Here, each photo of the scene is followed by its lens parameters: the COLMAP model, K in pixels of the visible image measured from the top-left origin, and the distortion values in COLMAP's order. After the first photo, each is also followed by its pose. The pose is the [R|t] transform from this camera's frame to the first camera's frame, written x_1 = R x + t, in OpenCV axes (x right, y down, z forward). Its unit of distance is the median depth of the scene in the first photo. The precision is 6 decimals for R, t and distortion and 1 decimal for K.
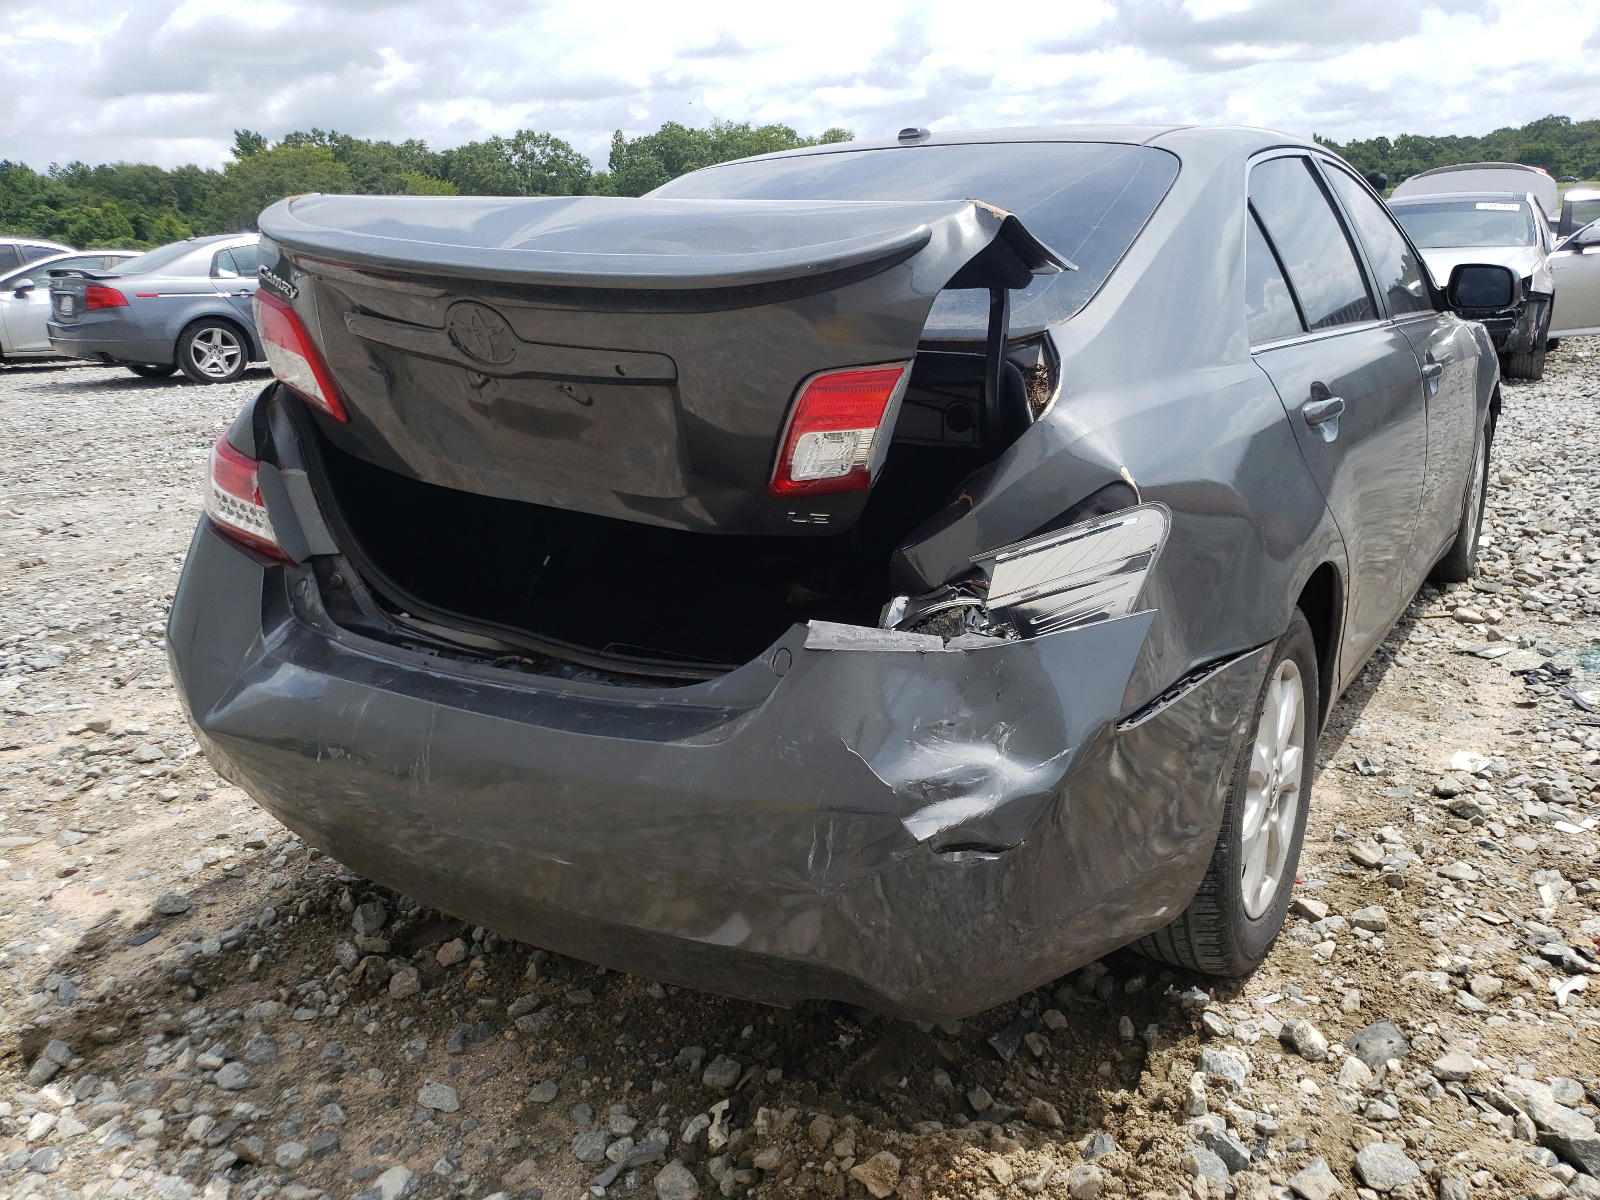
lens RADIAL K [[1236.8, 0, 800.6], [0, 1236.8, 596.7], [0, 0, 1]] dist [0.039648, 0.003609]
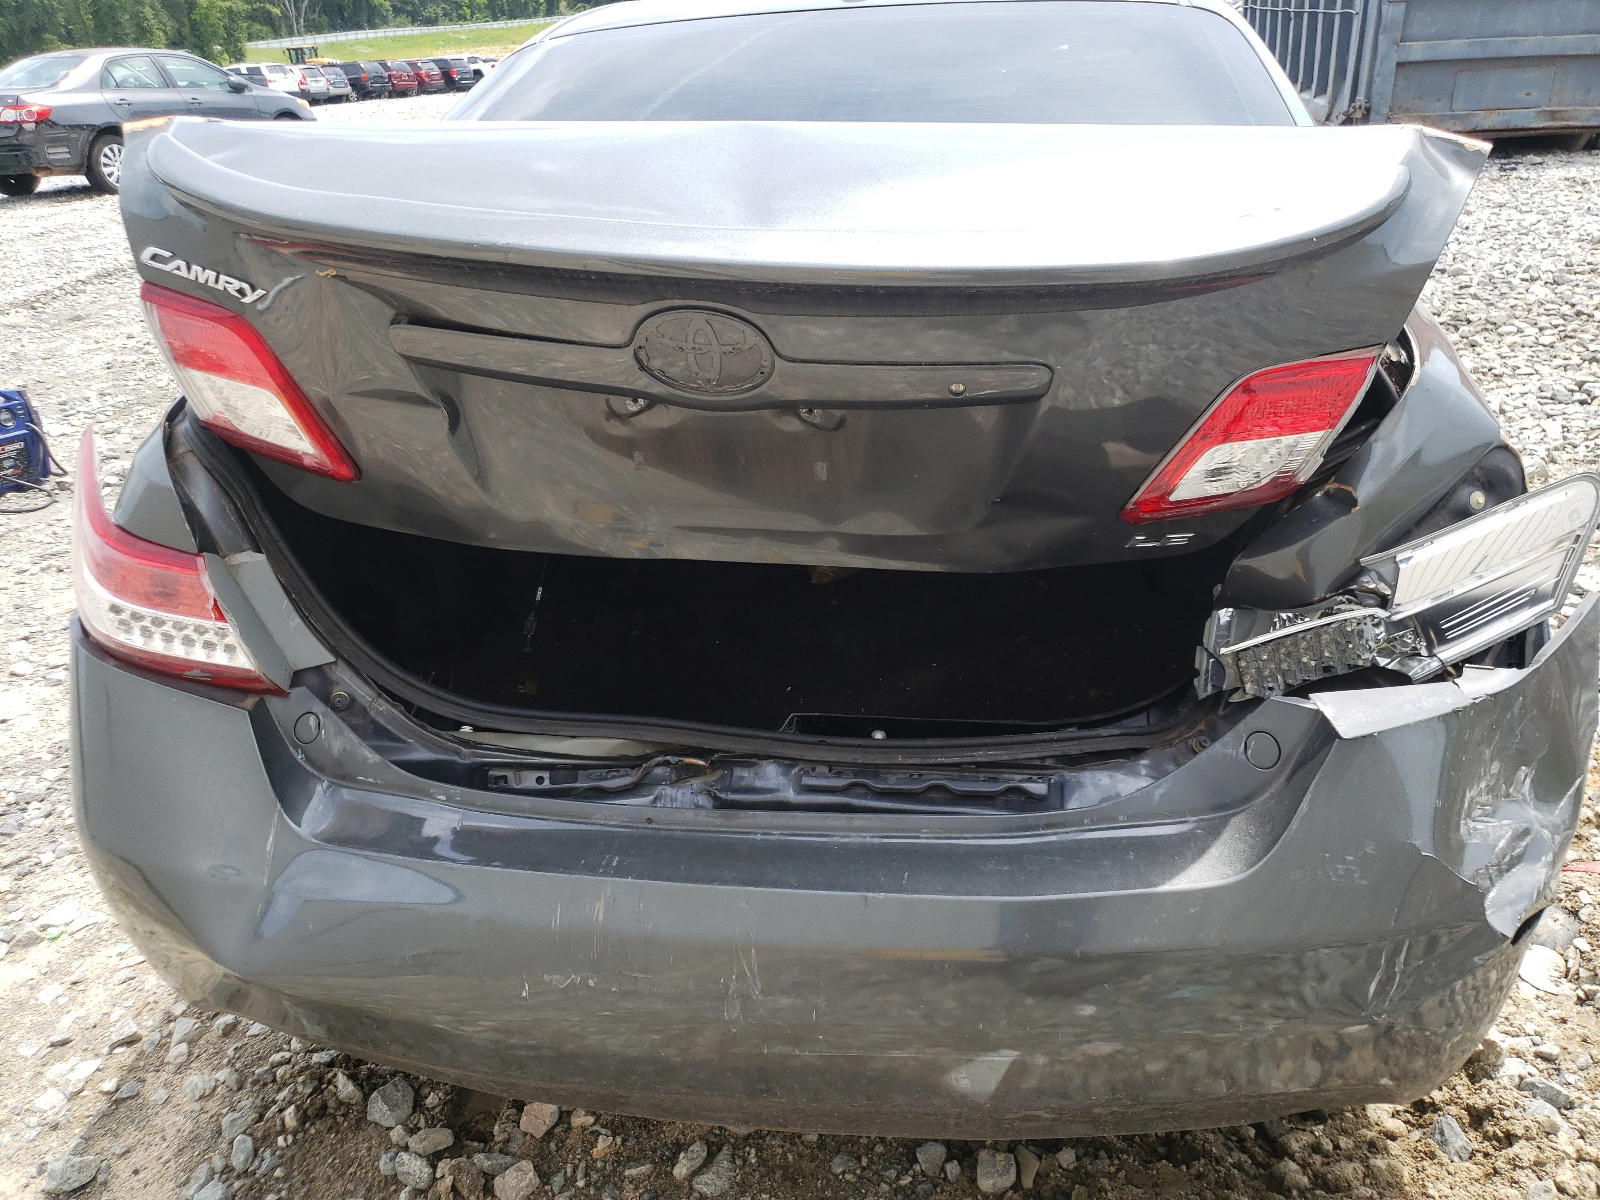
lens RADIAL K [[1236.8, 0, 800.2], [0, 1236.8, 603.3], [0, 0, 1]] dist [0.039648, 0.003609]
pose [[0.911888, -0.192758, 0.362361, -0.391811], [0.140044, 0.976001, 0.166762, -0.149087], [-0.385809, -0.101322, 0.916998, 0.281635]]
